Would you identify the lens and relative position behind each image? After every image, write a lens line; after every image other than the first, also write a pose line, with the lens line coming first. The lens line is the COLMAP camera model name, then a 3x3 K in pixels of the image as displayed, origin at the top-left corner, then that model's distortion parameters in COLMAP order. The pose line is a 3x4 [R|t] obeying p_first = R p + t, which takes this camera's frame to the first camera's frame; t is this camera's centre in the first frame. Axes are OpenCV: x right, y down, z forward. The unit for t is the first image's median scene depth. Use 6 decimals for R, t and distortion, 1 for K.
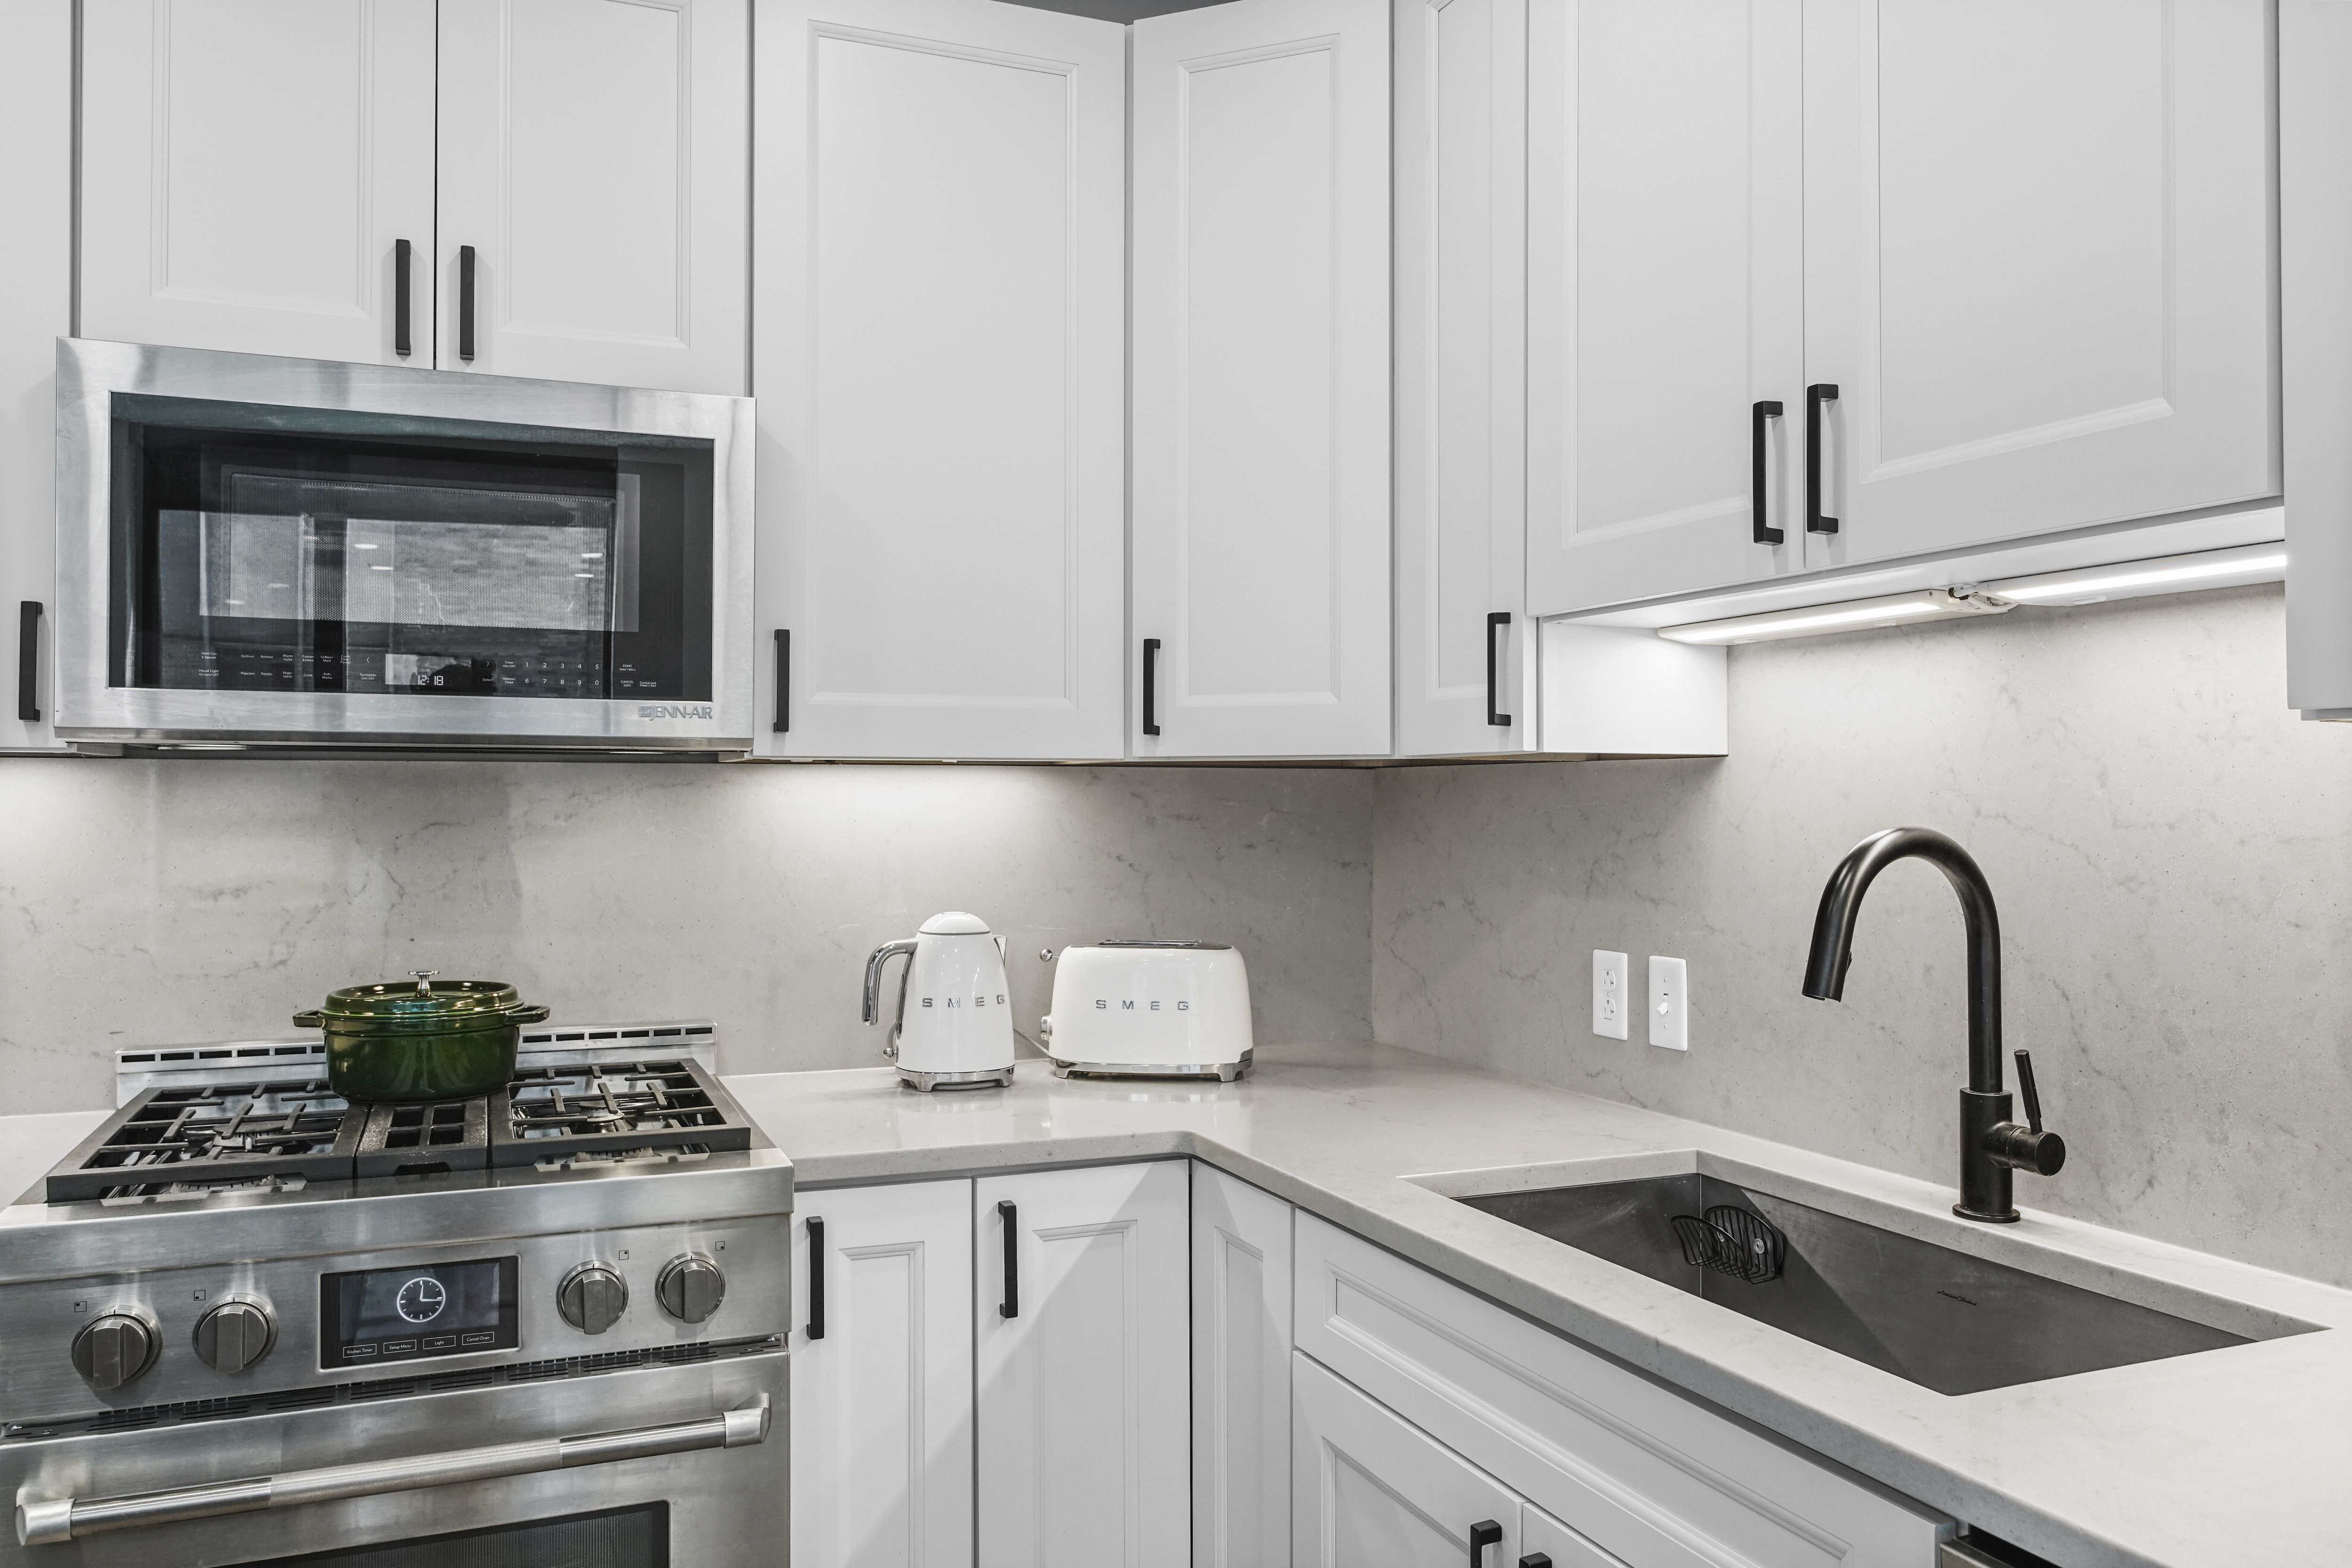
lens RADIAL K [[1740.8, 0, 1176.0], [0, 1740.8, 784.0], [0, 0, 1]] dist [-0.023150, 0.034518]
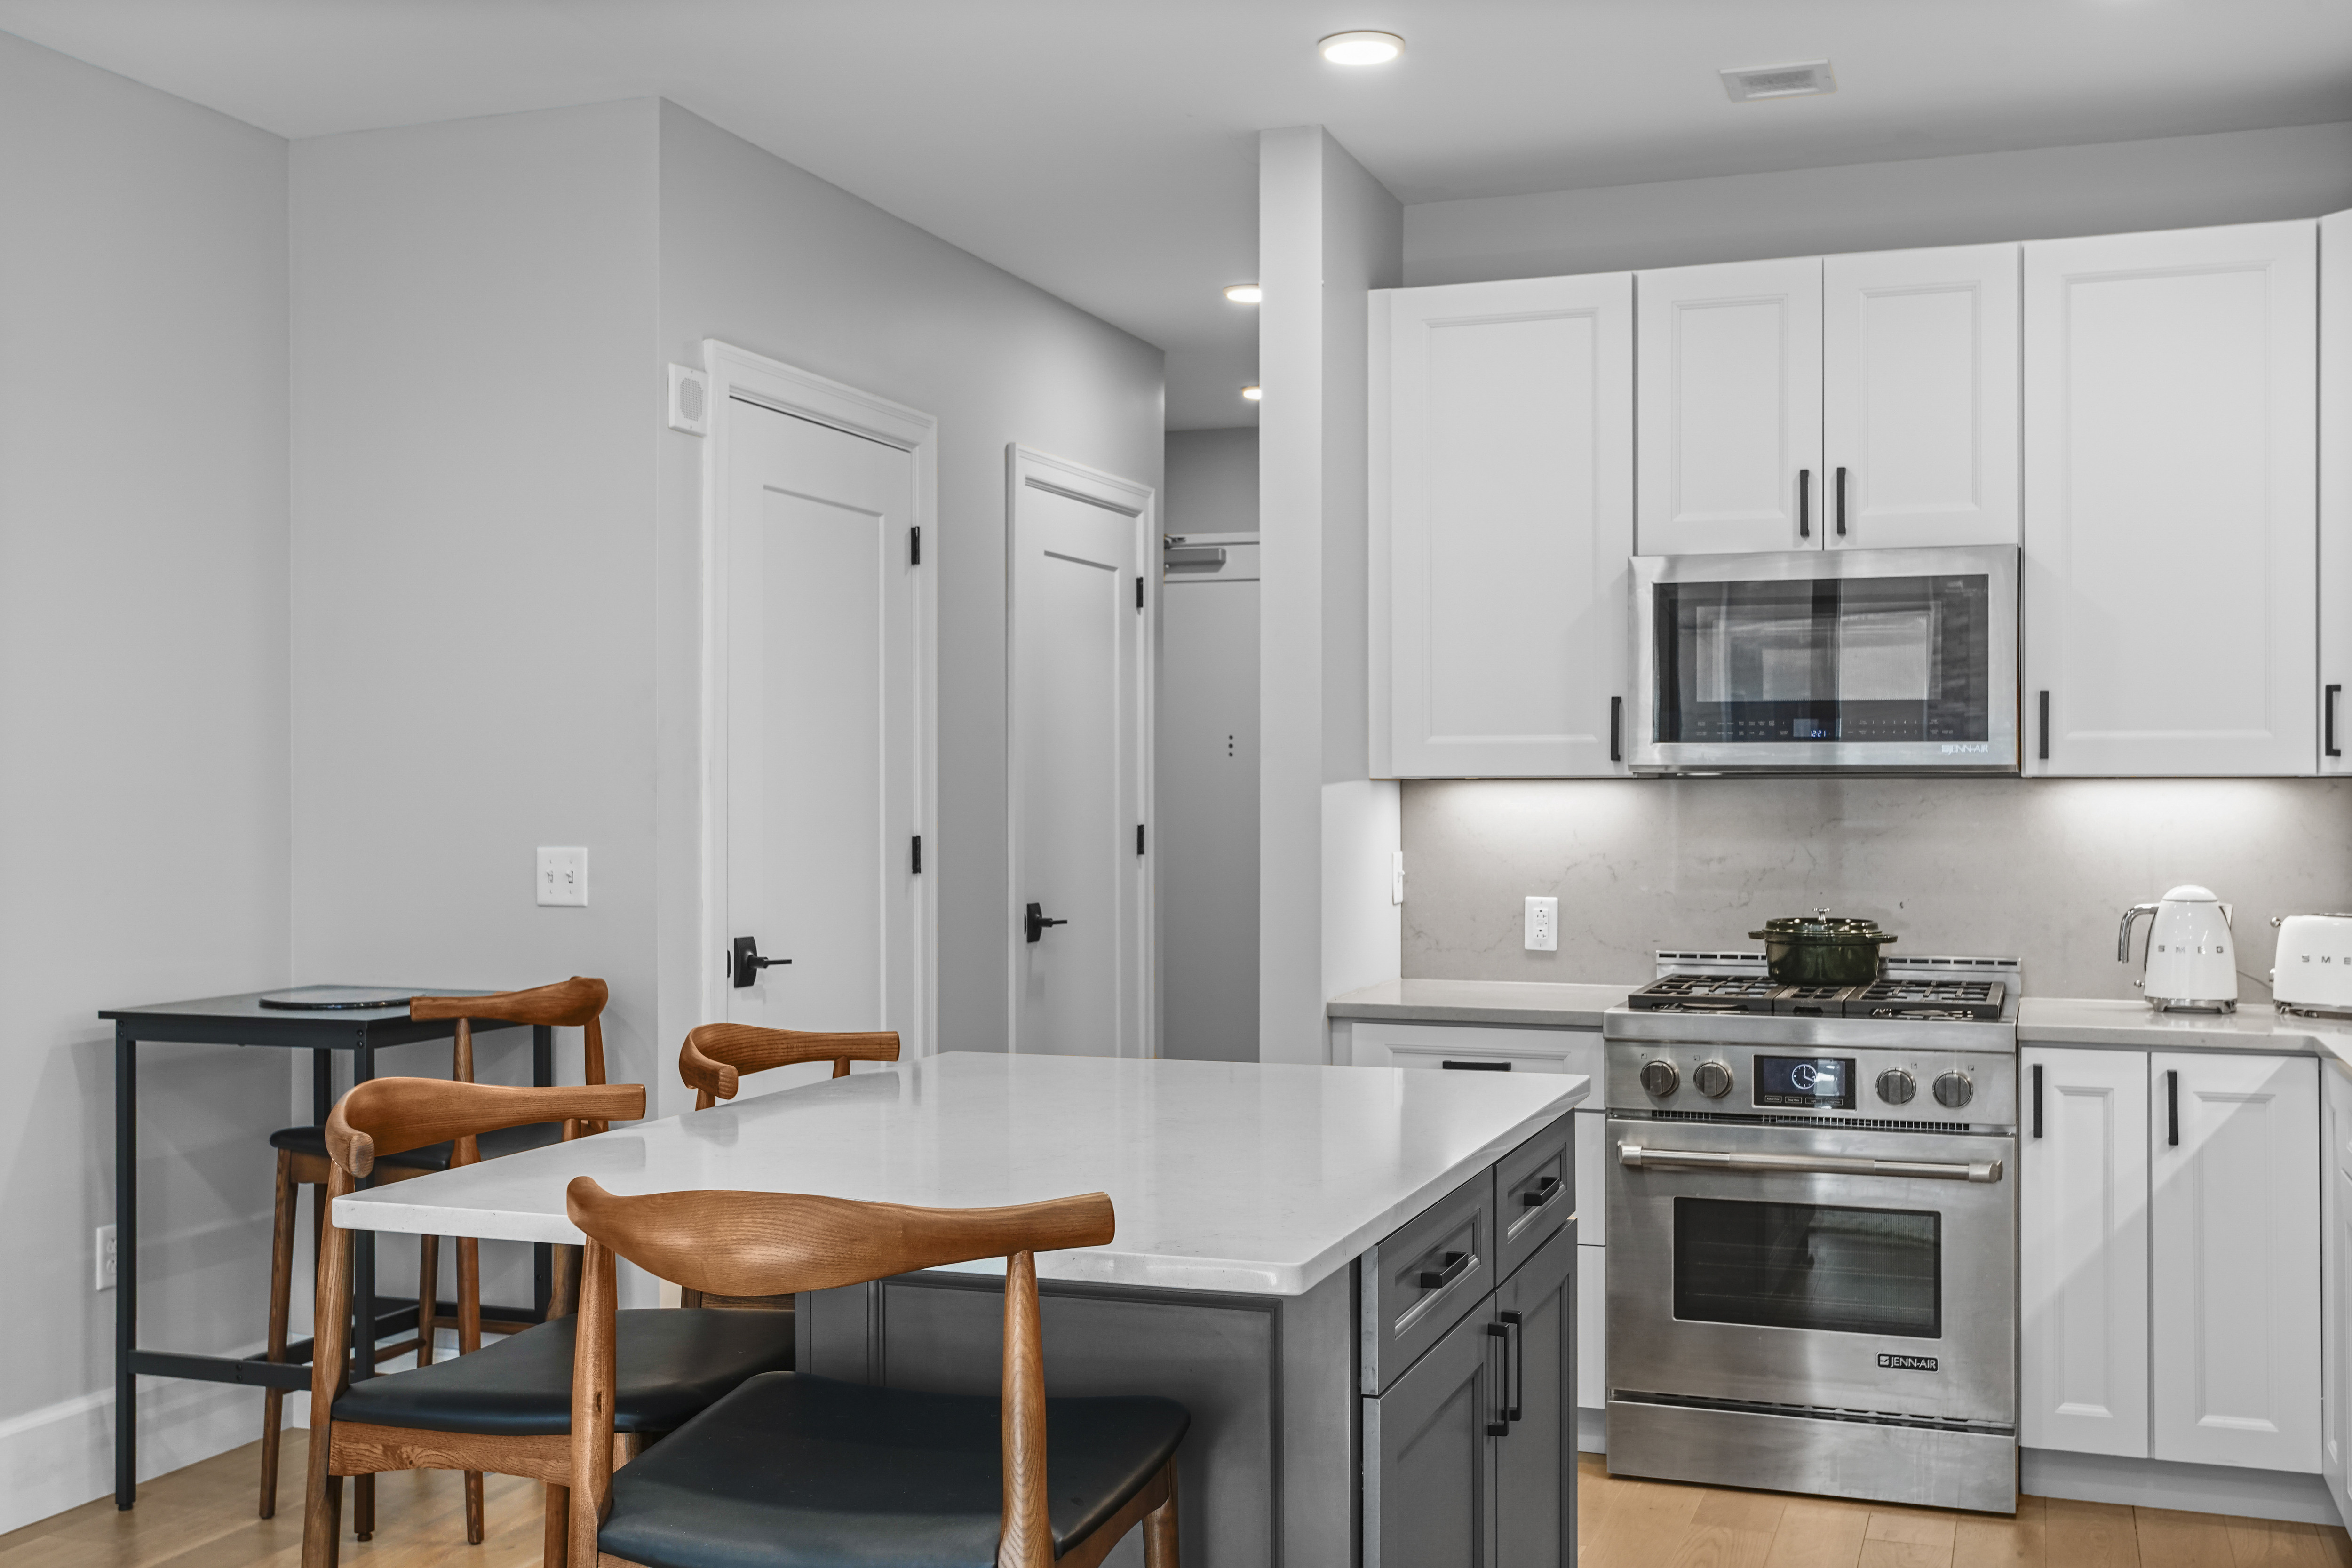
lens RADIAL K [[2388.9, 0, 1176.0], [0, 2388.9, 784.0], [0, 0, 1]] dist [-0.004403, 0.016321]
pose [[0.739012, -0.003874, -0.673681, 0.640246], [0.005173, 0.999987, -0.000076, -0.012596], [0.673672, -0.003429, 0.739022, -1.083146]]
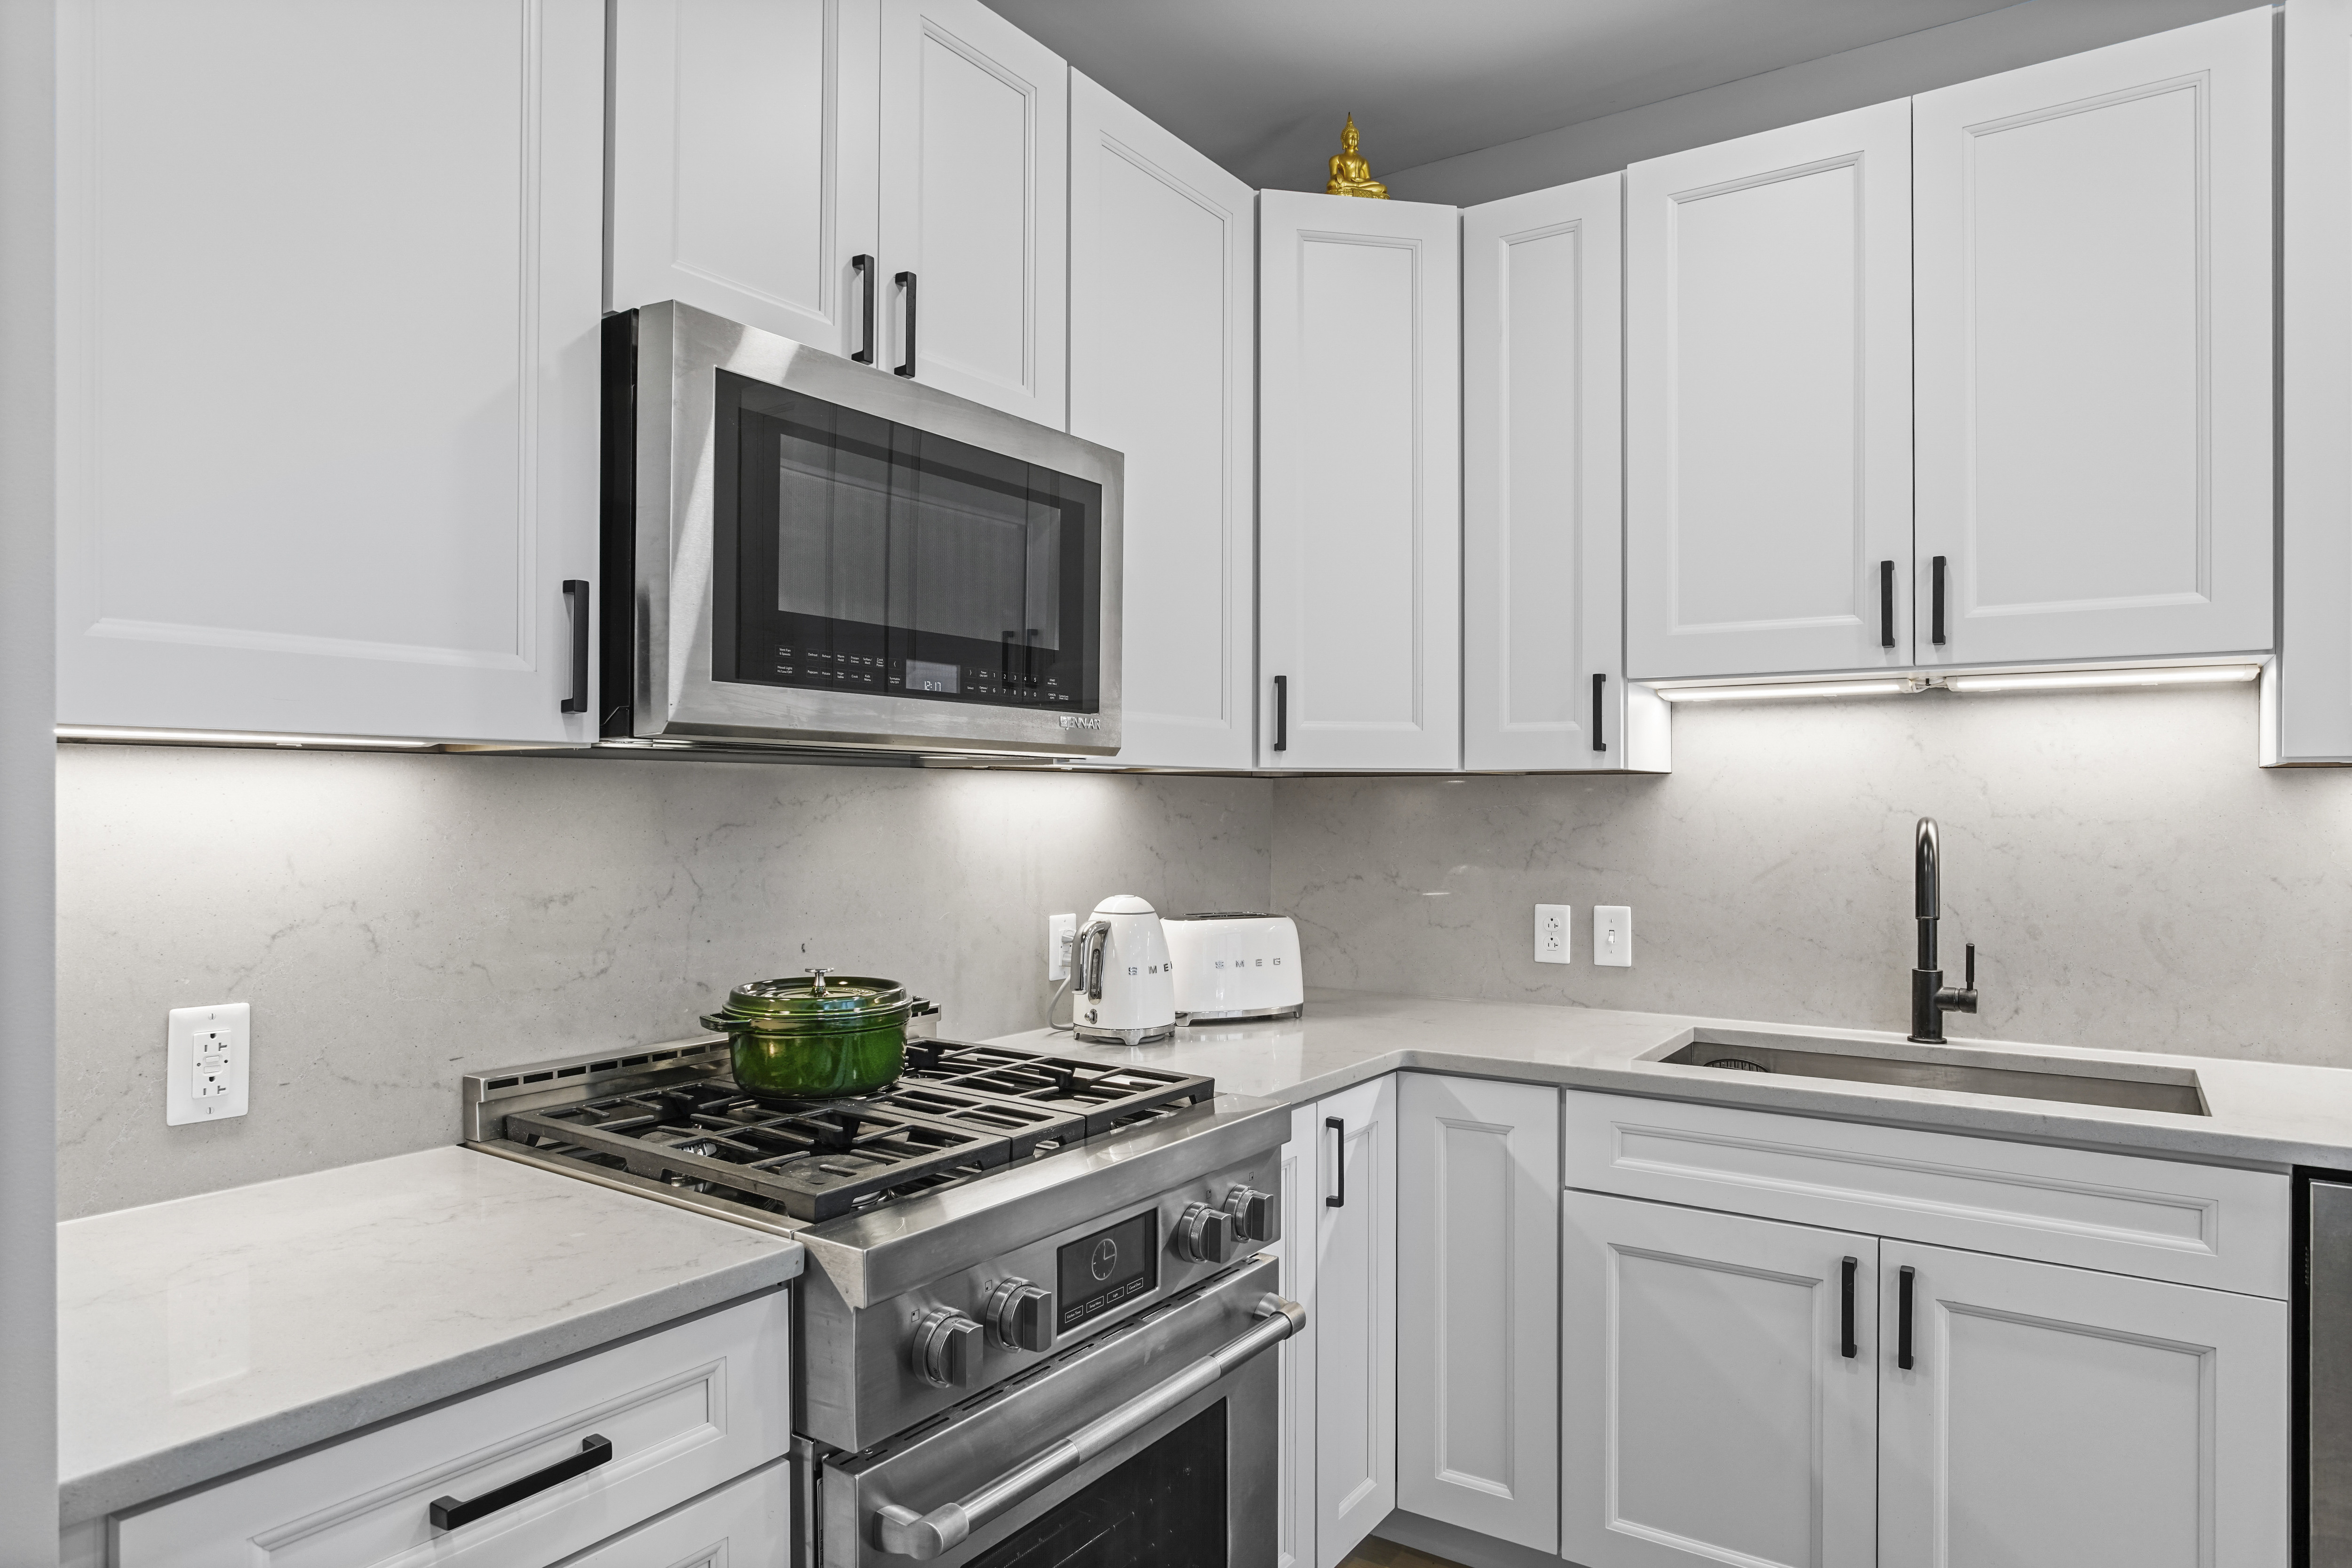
lens RADIAL K [[1398.7, 0, 1182.4], [0, 1398.7, 806.7], [0, 0, 1]] dist [-0.046638, 0.035598]
pose [[0.835160, -0.001188, 0.550006, -0.722901], [-0.005046, 0.999939, 0.009822, 0.003522], [-0.549984, -0.010979, 0.835103, 0.202875]]
